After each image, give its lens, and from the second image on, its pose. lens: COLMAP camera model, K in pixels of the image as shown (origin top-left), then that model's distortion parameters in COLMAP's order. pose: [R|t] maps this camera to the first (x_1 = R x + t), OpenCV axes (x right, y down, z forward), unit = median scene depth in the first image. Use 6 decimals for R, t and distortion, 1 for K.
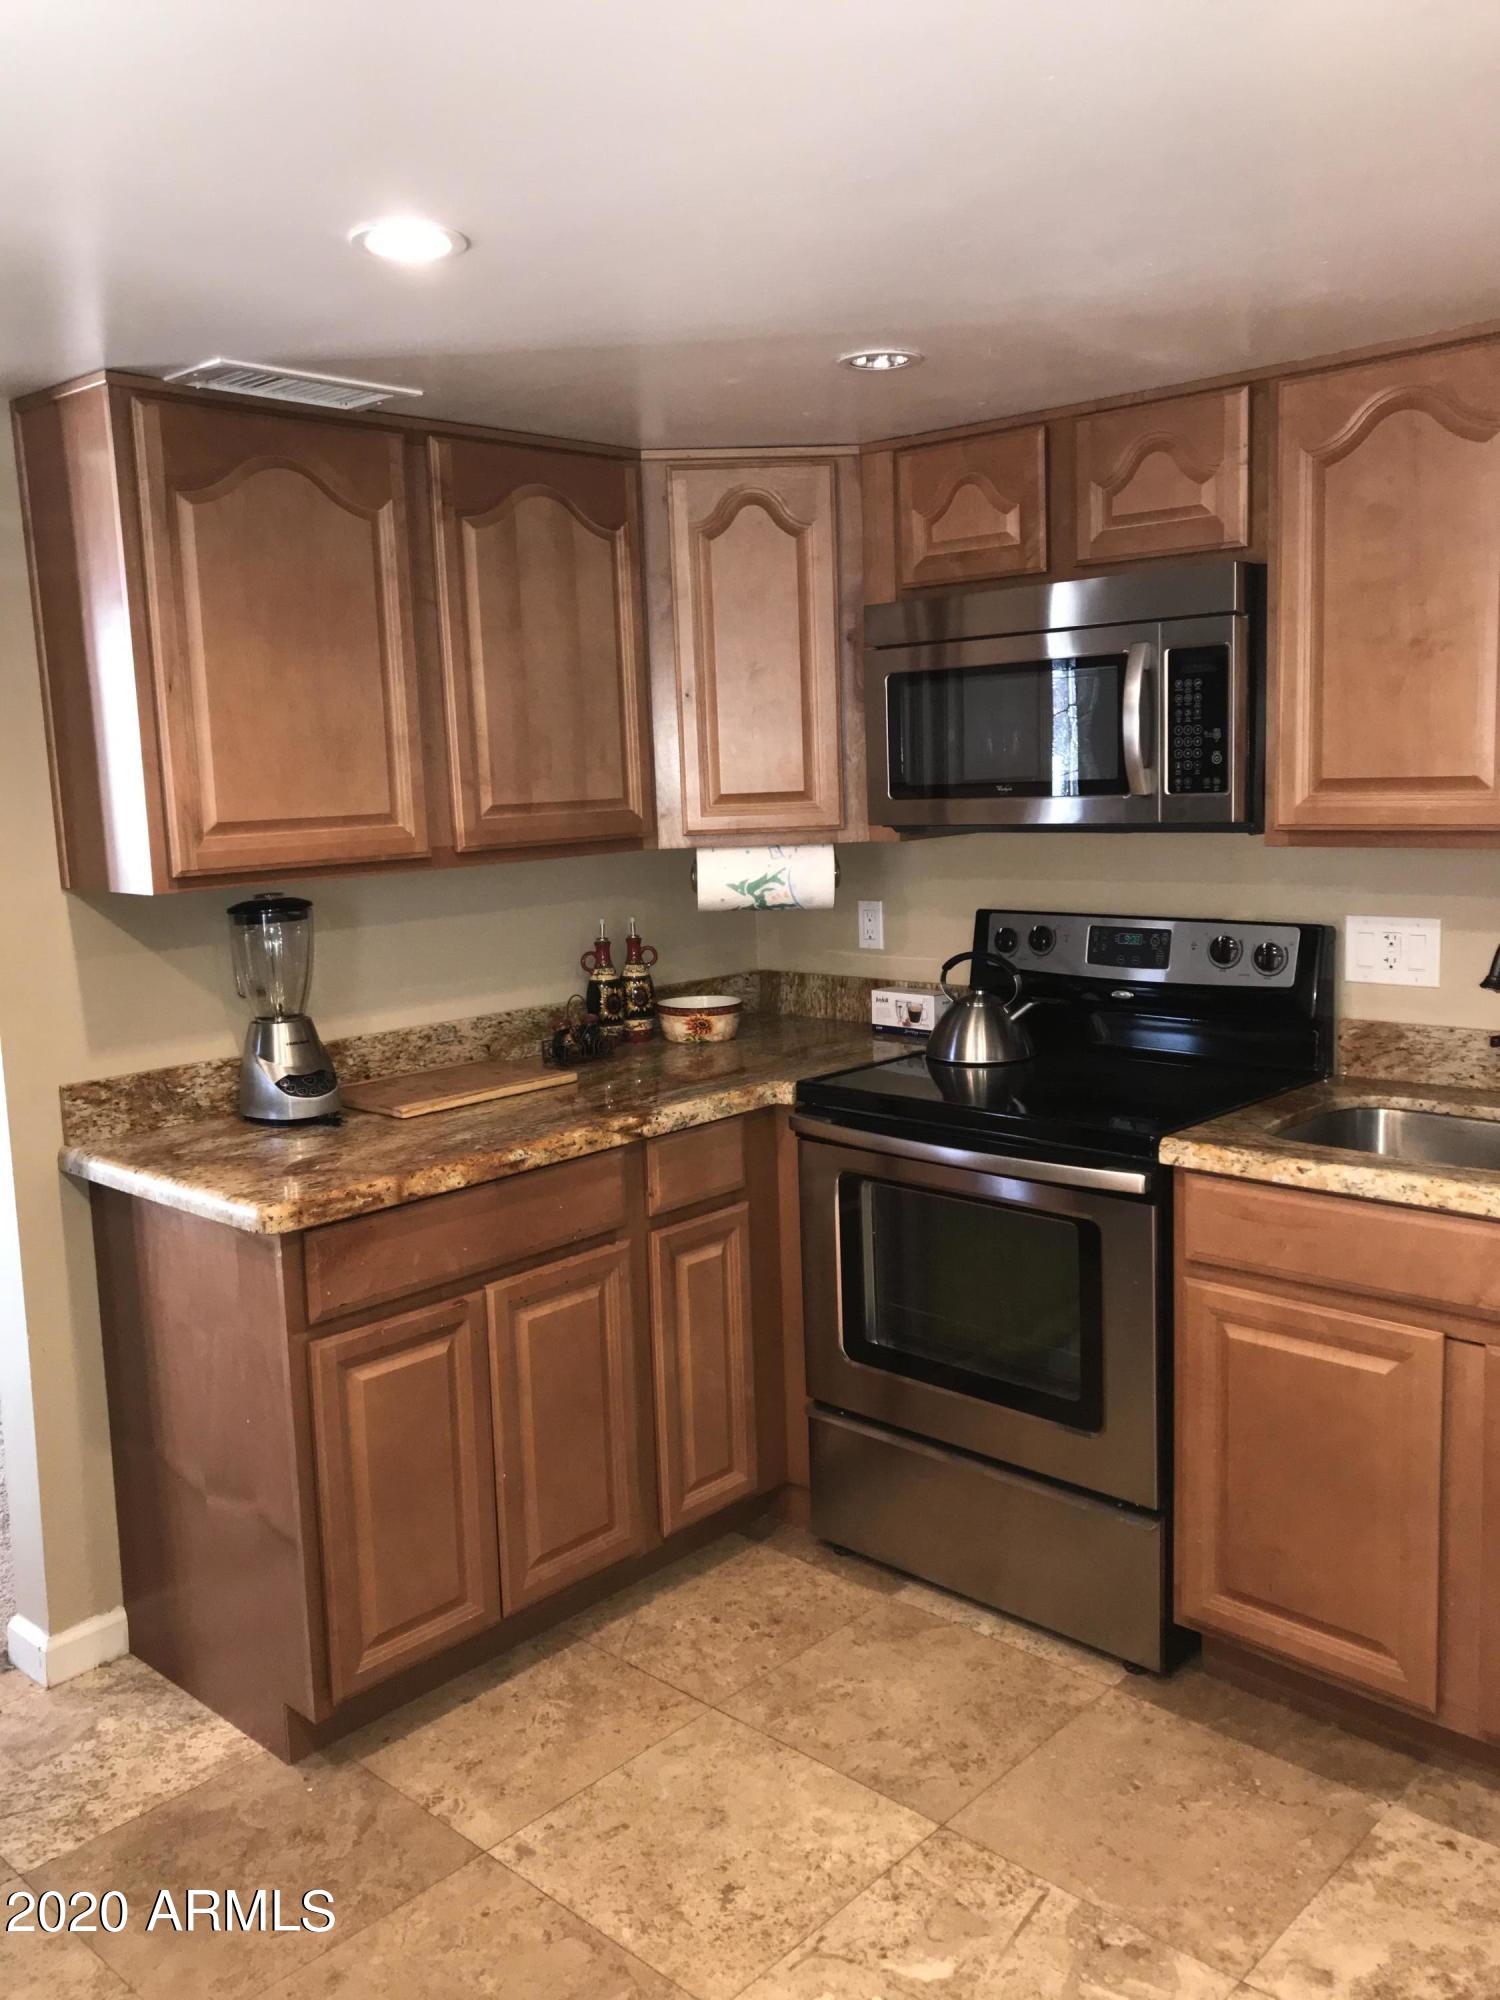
lens RADIAL K [[1625.4, 0, 762.3], [0, 1625.4, 1000.6], [0, 0, 1]] dist [0.109749, -0.151296]
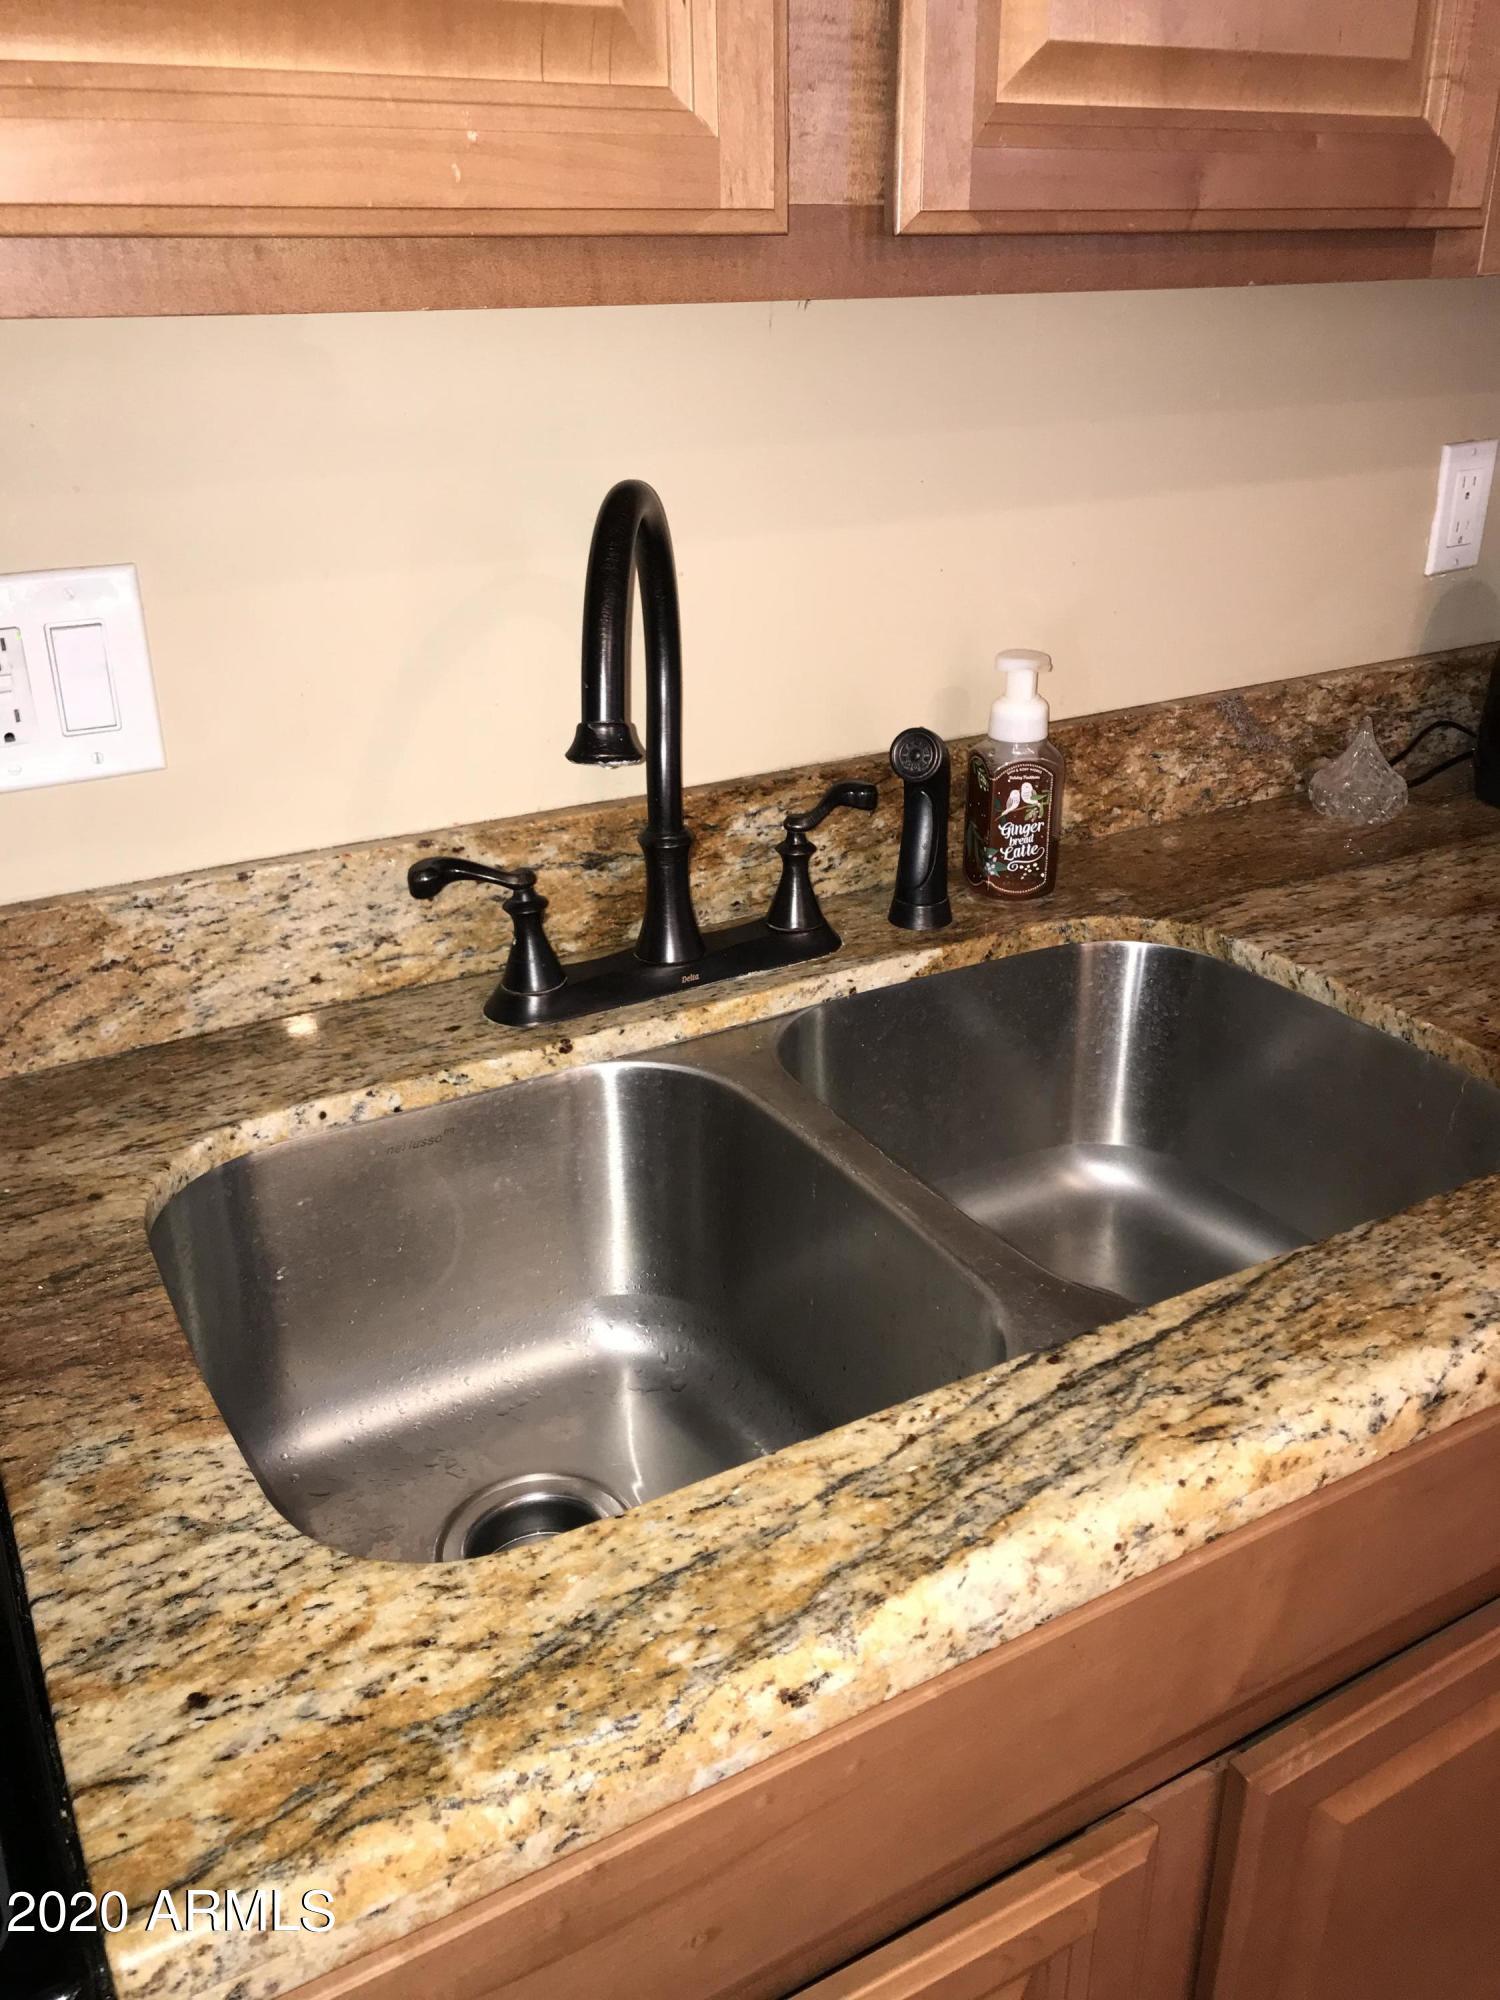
lens RADIAL K [[1635.4, 0, 778.8], [0, 1635.4, 989.7], [0, 0, 1]] dist [0.016451, 0.001608]
pose [[0.290814, -0.369471, 0.882563, 0.134342], [0.139277, 0.928953, 0.342998, -0.069413], [-0.946588, 0.023172, 0.321612, 0.819379]]
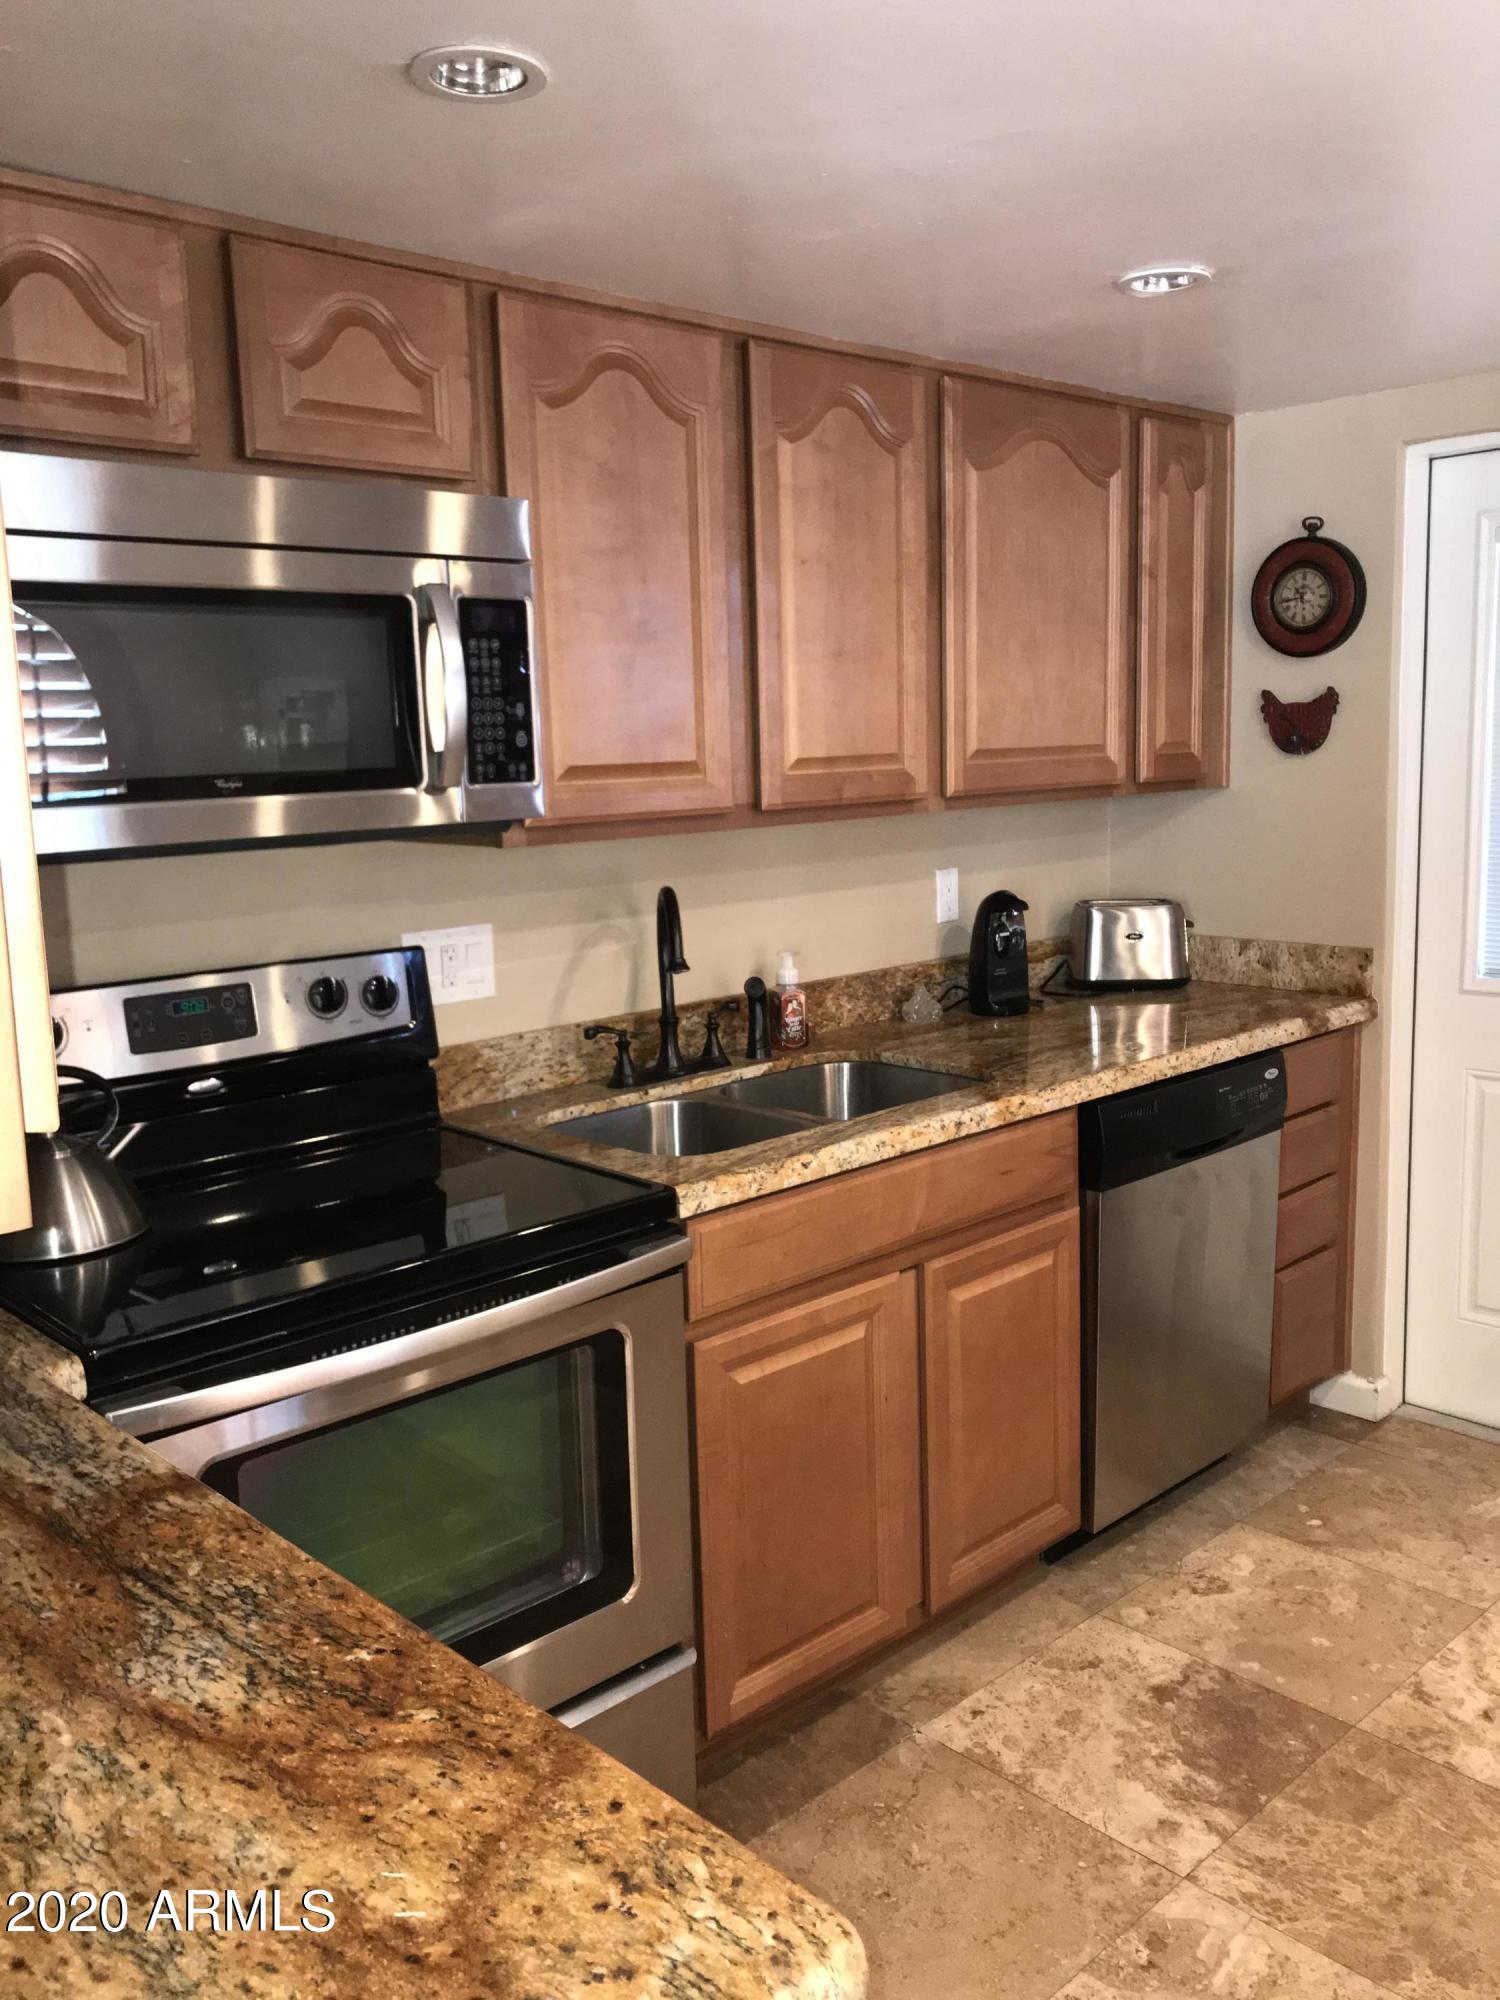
lens RADIAL K [[1625.4, 0, 762.3], [0, 1625.4, 1000.6], [0, 0, 1]] dist [0.109749, -0.151296]
pose [[0.059783, -0.132239, 0.989413, -0.531028], [0.174676, 0.977278, 0.120063, -0.096402], [-0.982809, 0.165649, 0.081524, 0.828246]]
